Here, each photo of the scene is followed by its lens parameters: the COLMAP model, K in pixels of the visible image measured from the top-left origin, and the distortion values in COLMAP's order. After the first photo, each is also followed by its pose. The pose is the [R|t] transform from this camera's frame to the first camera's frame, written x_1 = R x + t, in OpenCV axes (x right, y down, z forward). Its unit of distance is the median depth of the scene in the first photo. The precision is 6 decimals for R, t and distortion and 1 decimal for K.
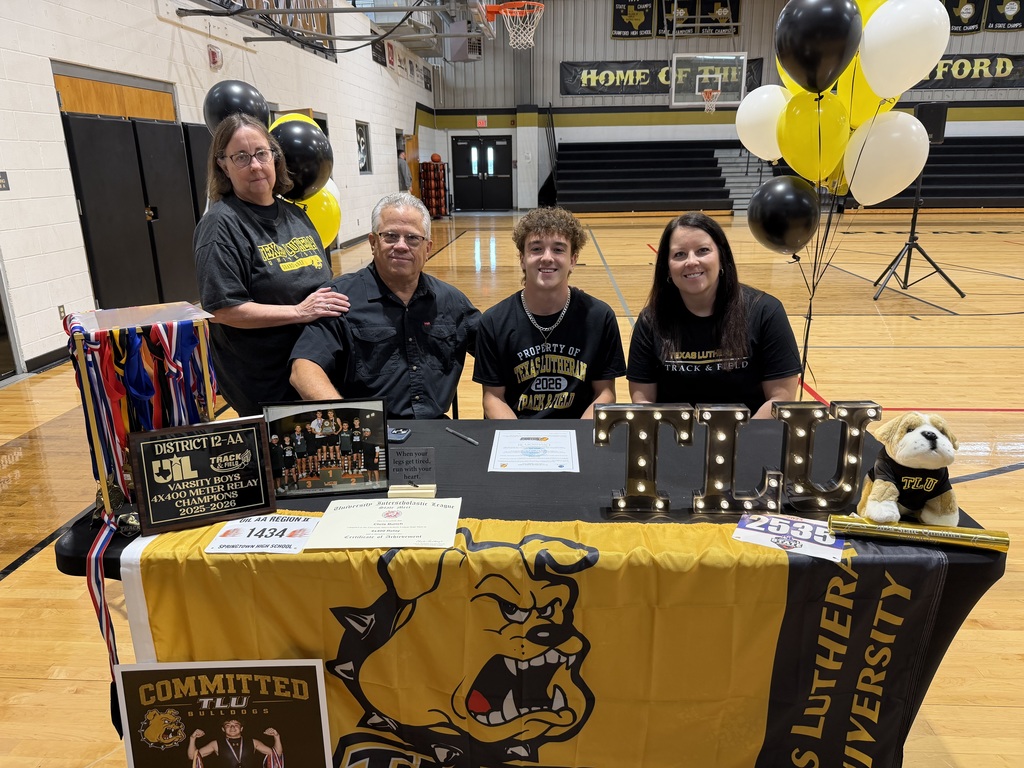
lens RADIAL K [[724.8, 0, 519.4], [0, 724.8, 374.0], [0, 0, 1]] dist [0.023483, -0.027457]
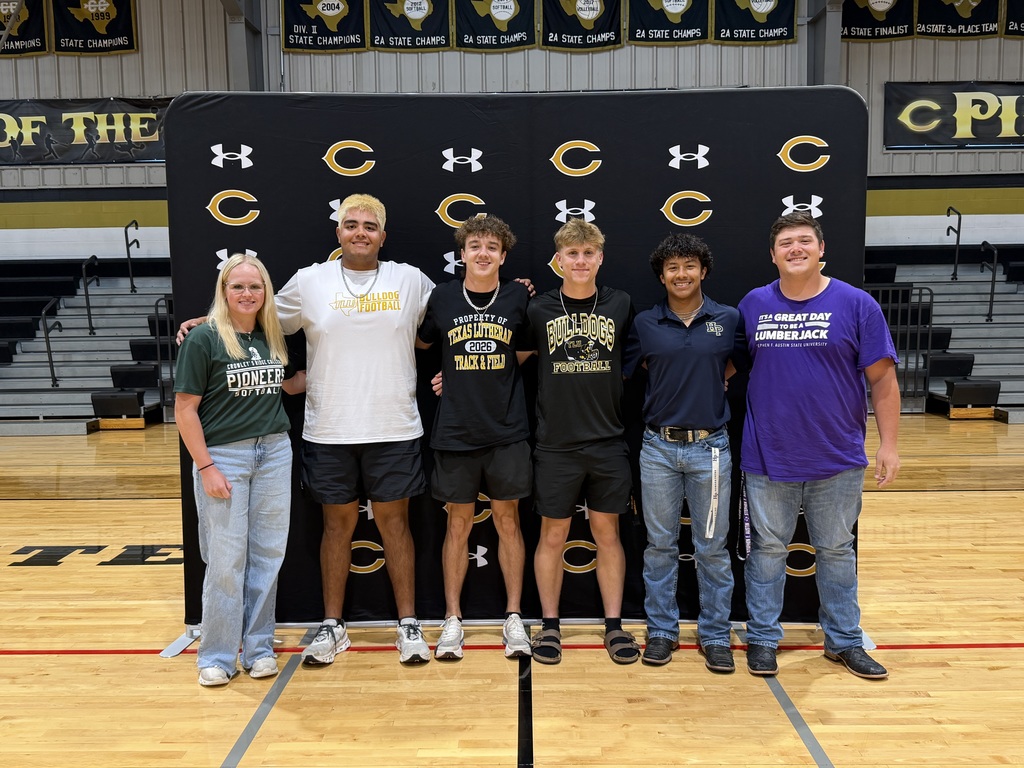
lens RADIAL K [[1002.9, 0, 511.2], [0, 1002.9, 390.2], [0, 0, 1]] dist [0.012284, 0.000000]
pose [[0.999616, -0.006121, 0.027015, 0.530208], [0.010889, 0.983596, -0.180058, -0.118395], [-0.025470, 0.180283, 0.983285, 0.371320]]
